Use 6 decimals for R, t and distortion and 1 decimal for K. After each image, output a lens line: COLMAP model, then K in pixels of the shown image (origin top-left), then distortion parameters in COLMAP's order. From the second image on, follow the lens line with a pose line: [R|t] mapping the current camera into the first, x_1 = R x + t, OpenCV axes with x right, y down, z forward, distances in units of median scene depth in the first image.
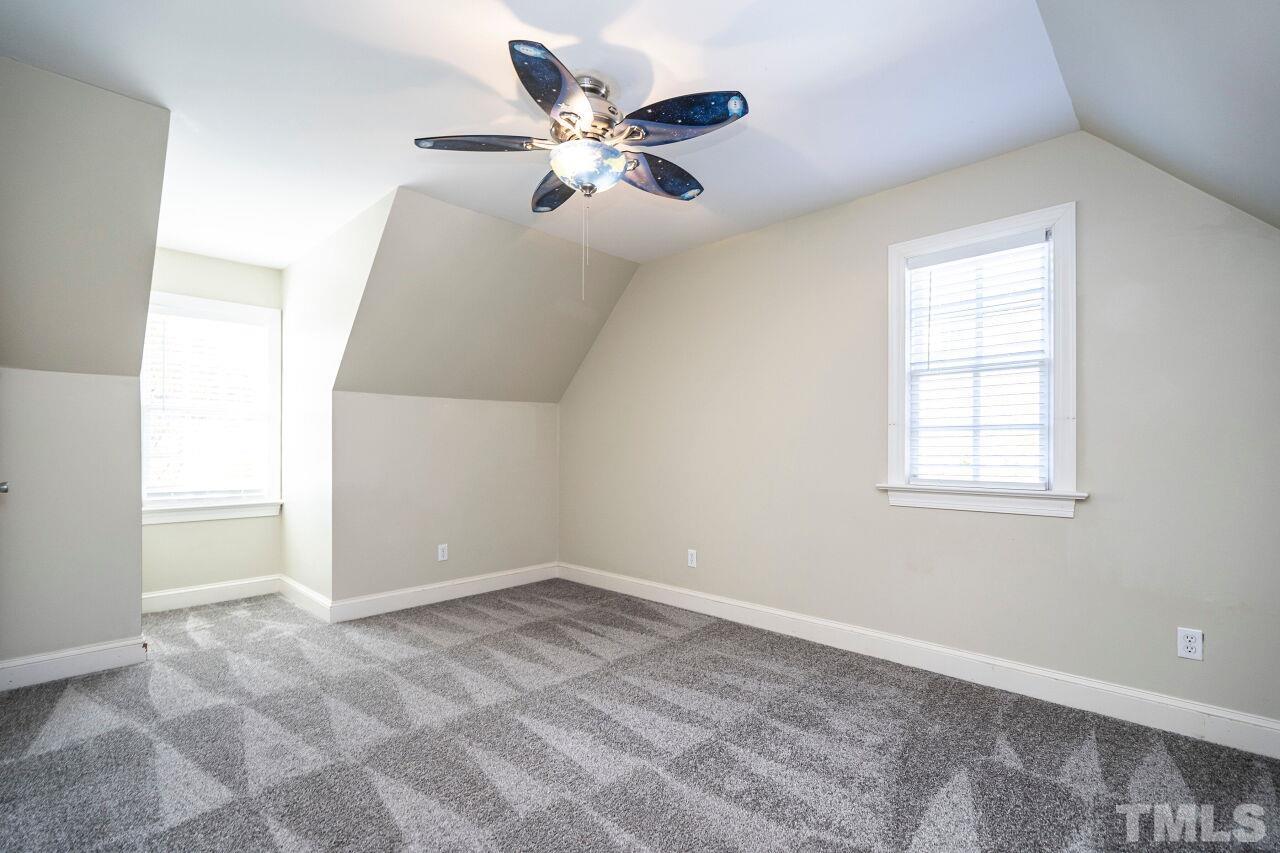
lens RADIAL K [[581.7, 0, 642.0], [0, 581.7, 432.4], [0, 0, 1]] dist [0.001151, 0.000175]
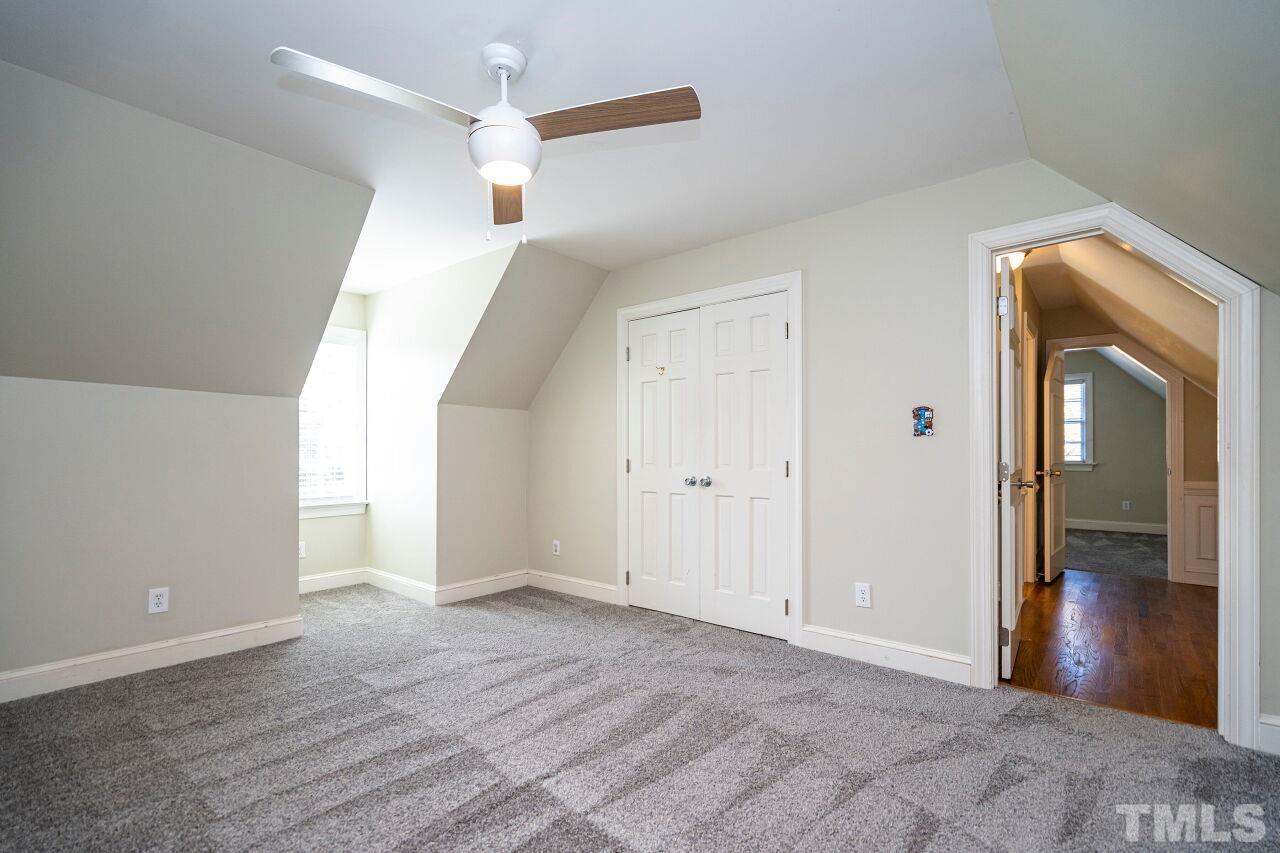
lens RADIAL K [[601.7, 0, 638.2], [0, 601.7, 397.3], [0, 0, 1]] dist [-0.001578, -0.000266]
pose [[0.996949, 0.003665, 0.077970, -0.229977], [0.001485, 0.997826, -0.065891, -0.004712], [-0.078042, 0.065805, 0.994776, -0.241589]]
